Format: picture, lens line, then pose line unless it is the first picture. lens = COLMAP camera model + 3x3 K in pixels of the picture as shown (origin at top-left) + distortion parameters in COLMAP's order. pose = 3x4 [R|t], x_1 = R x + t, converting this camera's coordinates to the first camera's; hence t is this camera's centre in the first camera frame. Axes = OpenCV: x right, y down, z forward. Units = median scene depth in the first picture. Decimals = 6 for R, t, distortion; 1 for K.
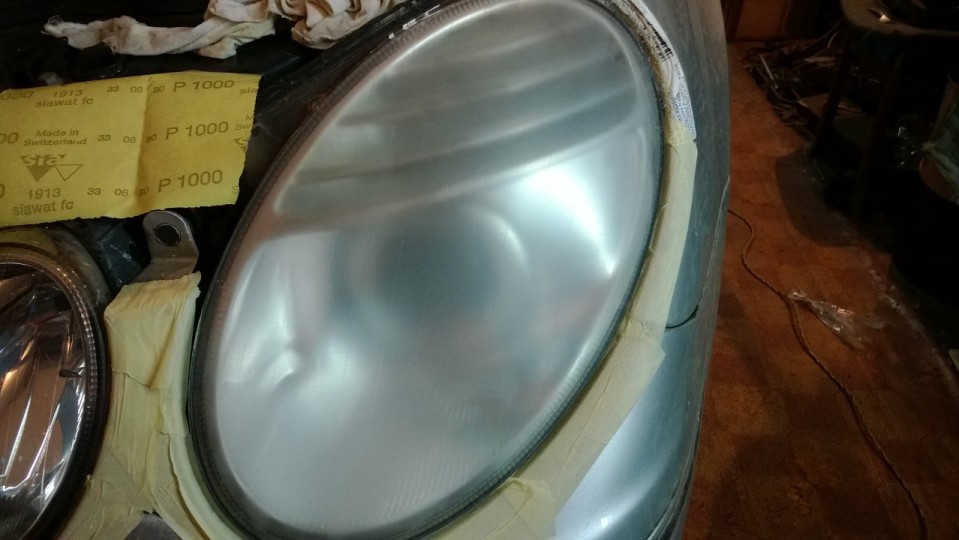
lens RADIAL K [[737.1, 0, 479.5], [0, 737.1, 270.0], [0, 0, 1]] dist [0.013162, -0.040974]
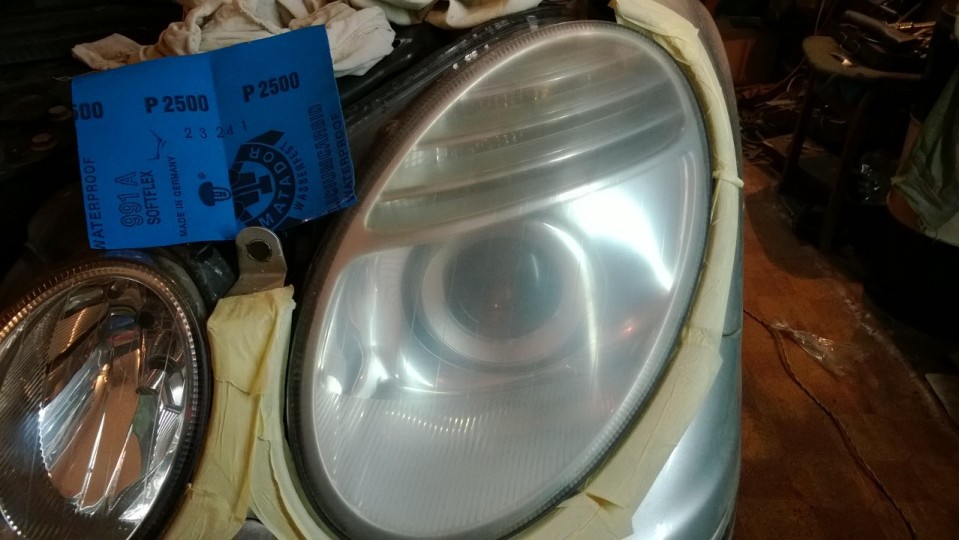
lens RADIAL K [[737.1, 0, 479.5], [0, 737.1, 270.0], [0, 0, 1]] dist [0.013162, -0.040974]
pose [[0.998395, -0.011519, 0.055454, -0.151041], [0.014755, 0.998191, -0.058292, 0.040010], [-0.054682, 0.059016, 0.996758, -0.046116]]
